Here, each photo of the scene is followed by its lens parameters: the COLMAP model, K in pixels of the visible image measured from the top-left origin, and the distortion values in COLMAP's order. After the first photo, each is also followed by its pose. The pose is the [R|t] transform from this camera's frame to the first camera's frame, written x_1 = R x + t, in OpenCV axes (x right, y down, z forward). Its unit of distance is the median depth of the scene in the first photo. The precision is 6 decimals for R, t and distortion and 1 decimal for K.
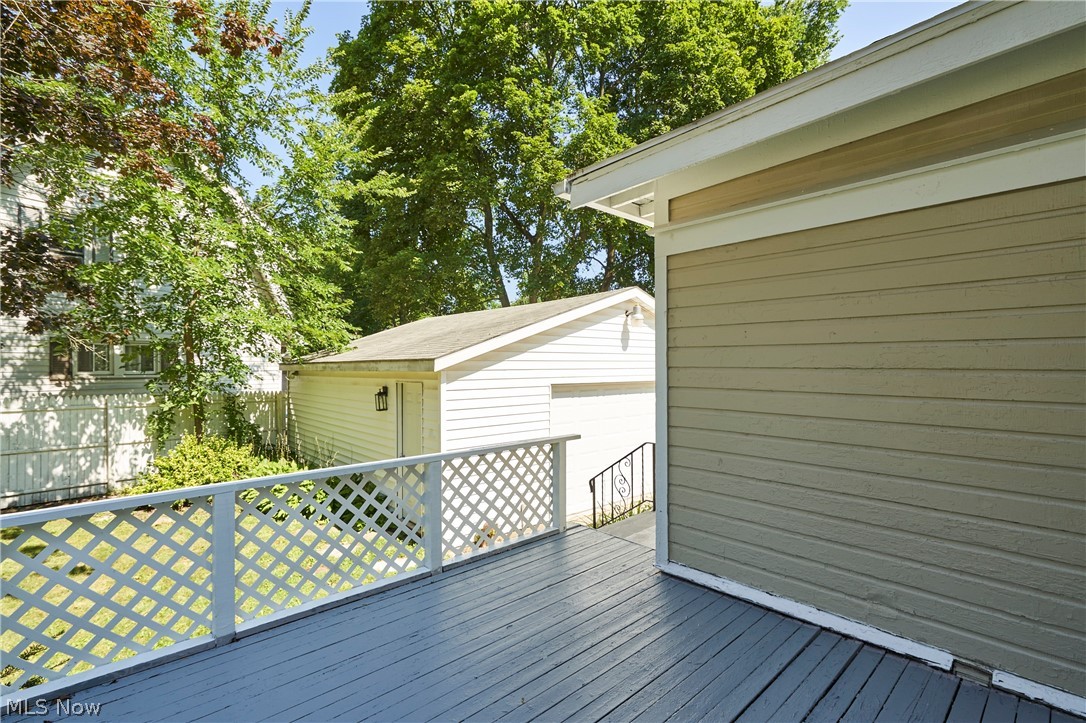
lens RADIAL K [[504.5, 0, 543.6], [0, 504.5, 365.7], [0, 0, 1]] dist [-0.000157, 0.000060]
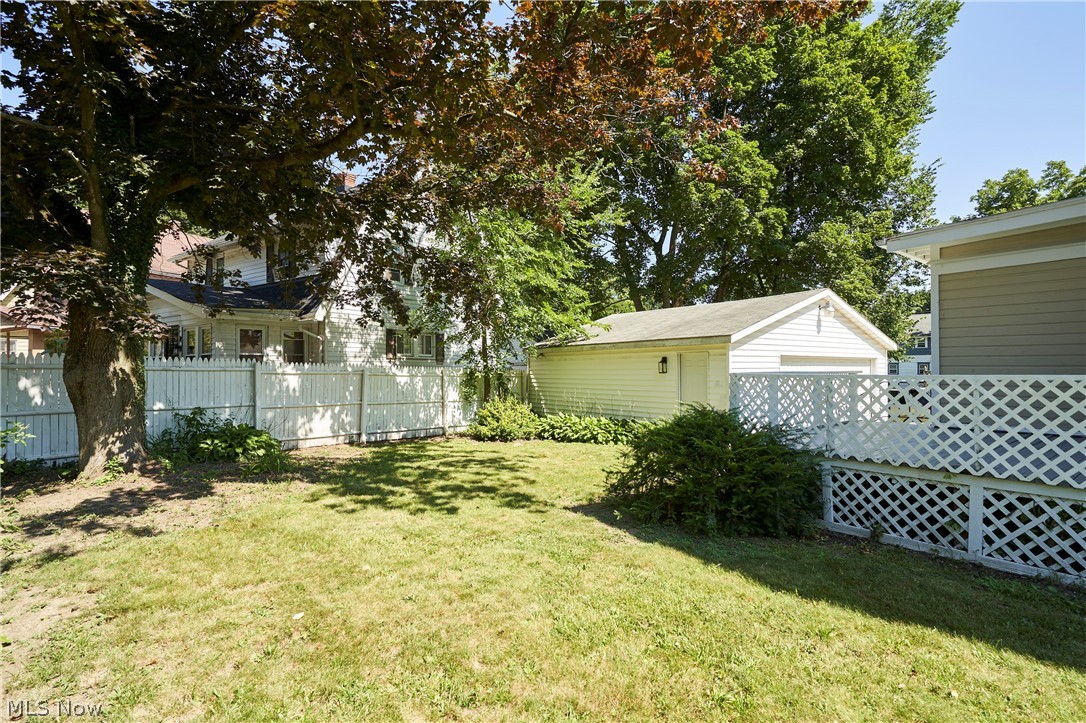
lens RADIAL K [[527.2, 0, 543.0], [0, 527.2, 361.5], [0, 0, 1]] dist [0.000289, -0.000614]
pose [[0.995527, 0.001844, -0.094463, -0.414378], [-0.003318, 0.999875, -0.015452, 0.063395], [0.094423, 0.015696, 0.995408, -0.464035]]
